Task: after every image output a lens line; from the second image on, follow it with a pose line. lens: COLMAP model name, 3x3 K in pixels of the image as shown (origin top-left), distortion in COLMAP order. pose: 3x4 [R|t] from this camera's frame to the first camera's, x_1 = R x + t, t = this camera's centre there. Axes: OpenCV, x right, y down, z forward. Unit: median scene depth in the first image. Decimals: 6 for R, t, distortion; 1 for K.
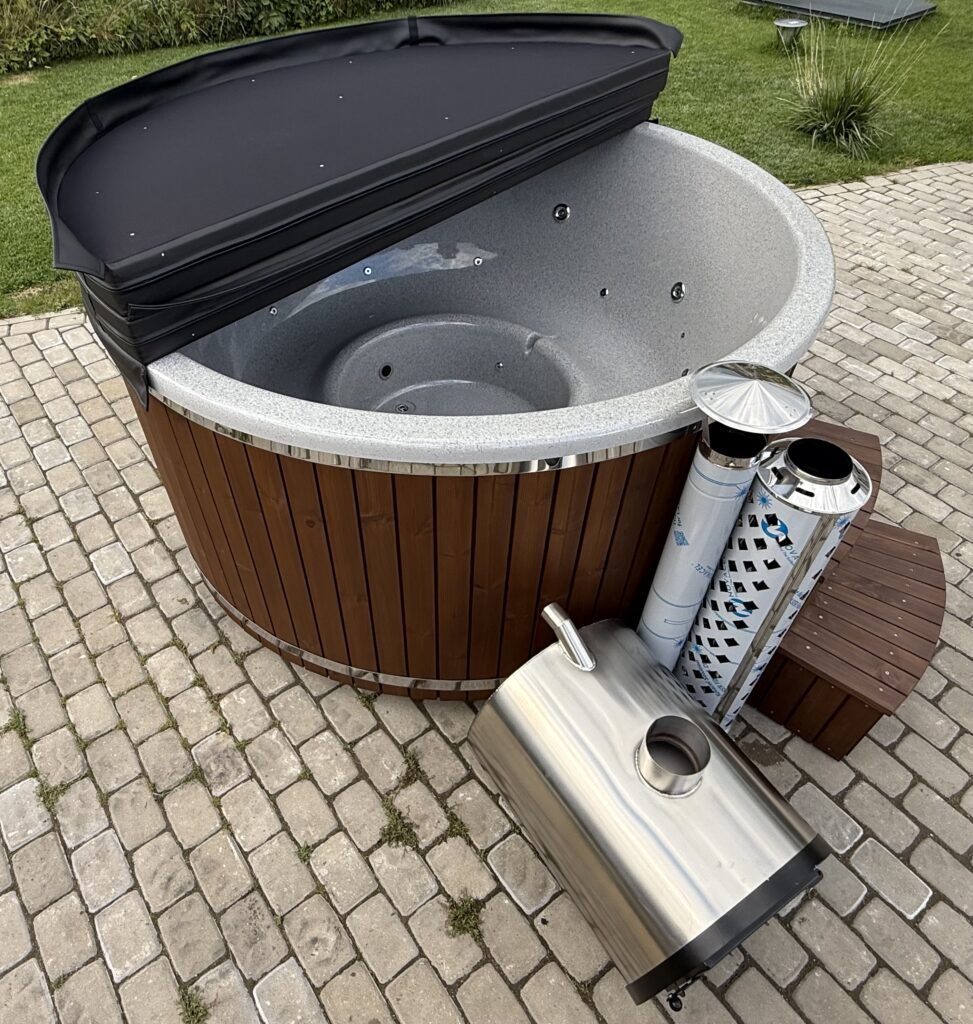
lens RADIAL K [[708.7, 0, 464.4], [0, 708.7, 513.6], [0, 0, 1]] dist [-0.002369, -0.001642]
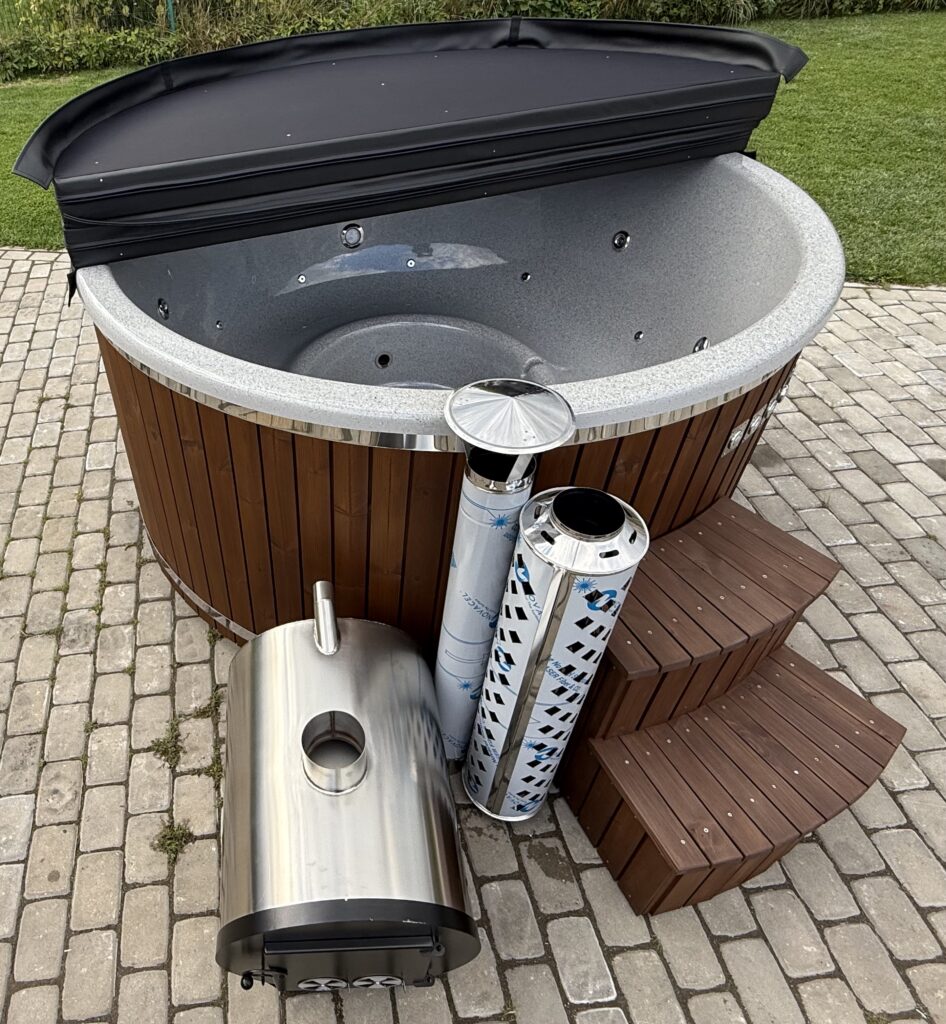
lens RADIAL K [[754.2, 0, 315.5], [0, 754.2, 526.8], [0, 0, 1]] dist [-0.009460, 0.006969]
pose [[0.862947, 0.324713, -0.387148, 0.409678], [-0.334860, 0.941282, 0.043084, 0.010282], [0.378406, 0.092461, 0.921010, 0.005529]]
